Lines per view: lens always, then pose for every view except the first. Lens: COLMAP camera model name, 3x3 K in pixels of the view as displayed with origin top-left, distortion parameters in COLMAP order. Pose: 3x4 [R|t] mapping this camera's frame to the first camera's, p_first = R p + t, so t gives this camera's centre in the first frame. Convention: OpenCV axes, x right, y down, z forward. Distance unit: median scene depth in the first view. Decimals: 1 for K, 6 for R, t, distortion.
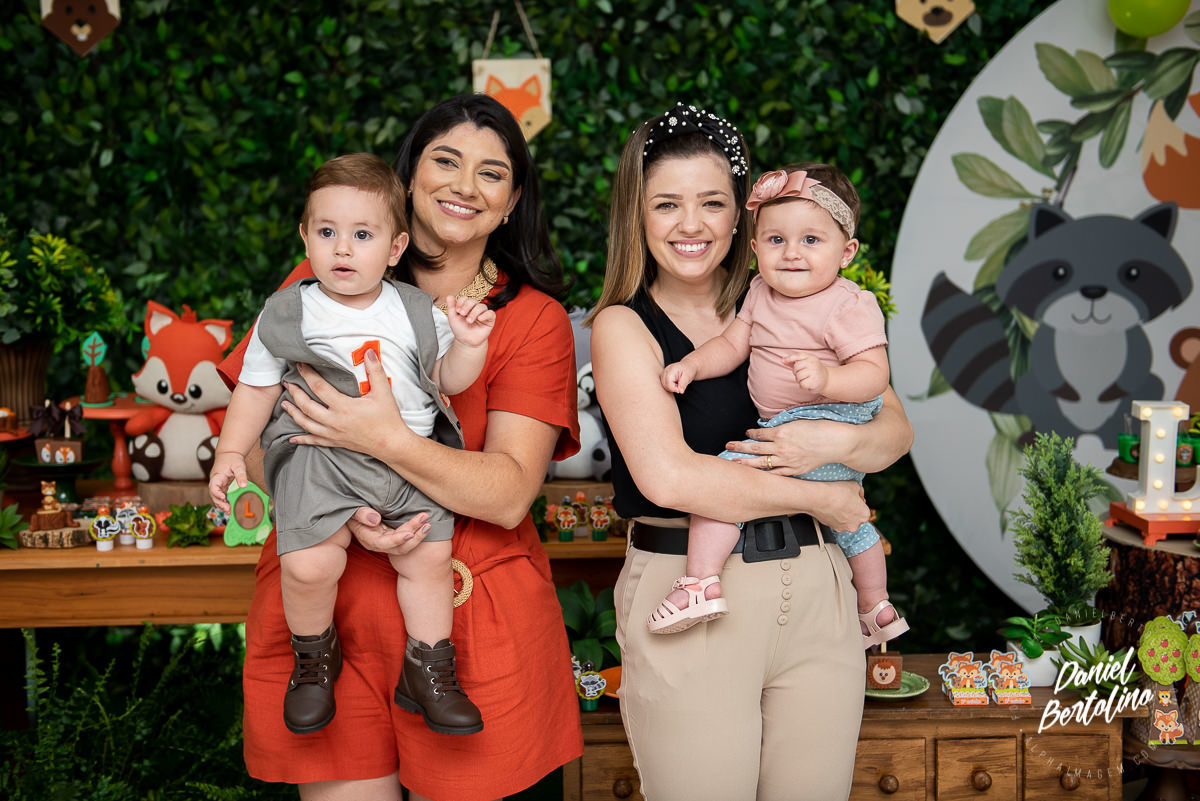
lens RADIAL K [[1650.6, 0, 596.1], [0, 1650.6, 397.0], [0, 0, 1]] dist [0.123504, 0.000000]
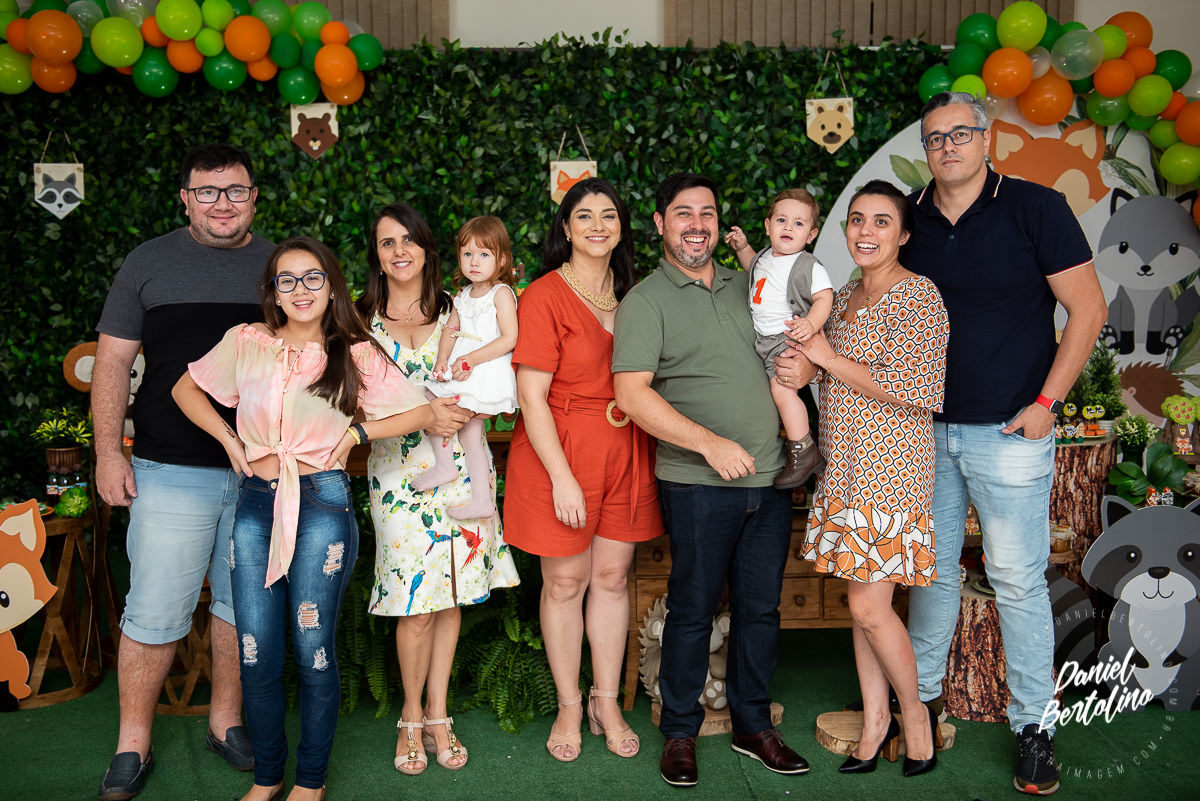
lens RADIAL K [[1260.4, 0, 581.0], [0, 1260.4, 381.7], [0, 0, 1]] dist [0.037705, 0.000000]
pose [[0.999976, 0.006133, 0.003181, -0.046263], [-0.006080, 0.999845, -0.016507, 0.035835], [-0.003282, 0.016488, 0.999859, -0.246777]]
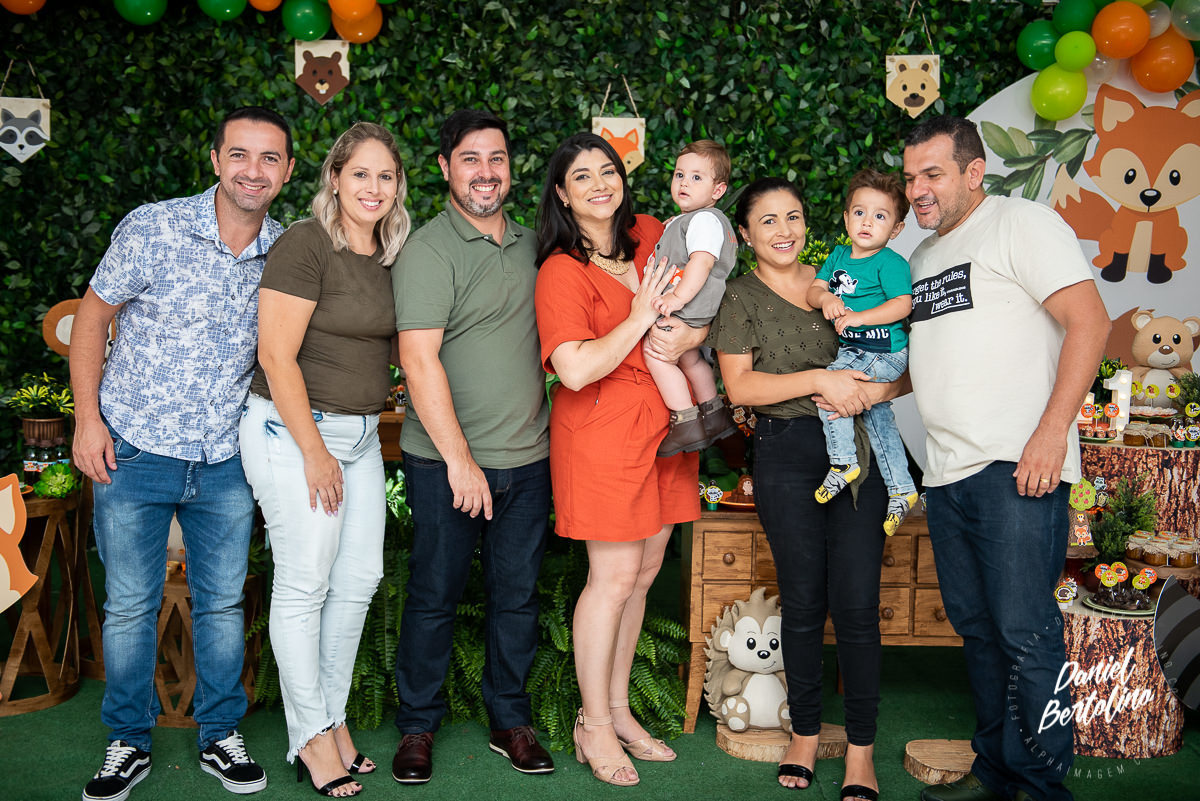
lens RADIAL K [[1462.5, 0, 601.5], [0, 1462.5, 390.4], [0, 0, 1]] dist [0.085308, 0.000000]
pose [[0.999003, 0.035842, 0.026614, -0.091530], [-0.035336, 0.999191, -0.019222, 0.057882], [-0.027281, 0.018262, 0.999461, -0.265066]]
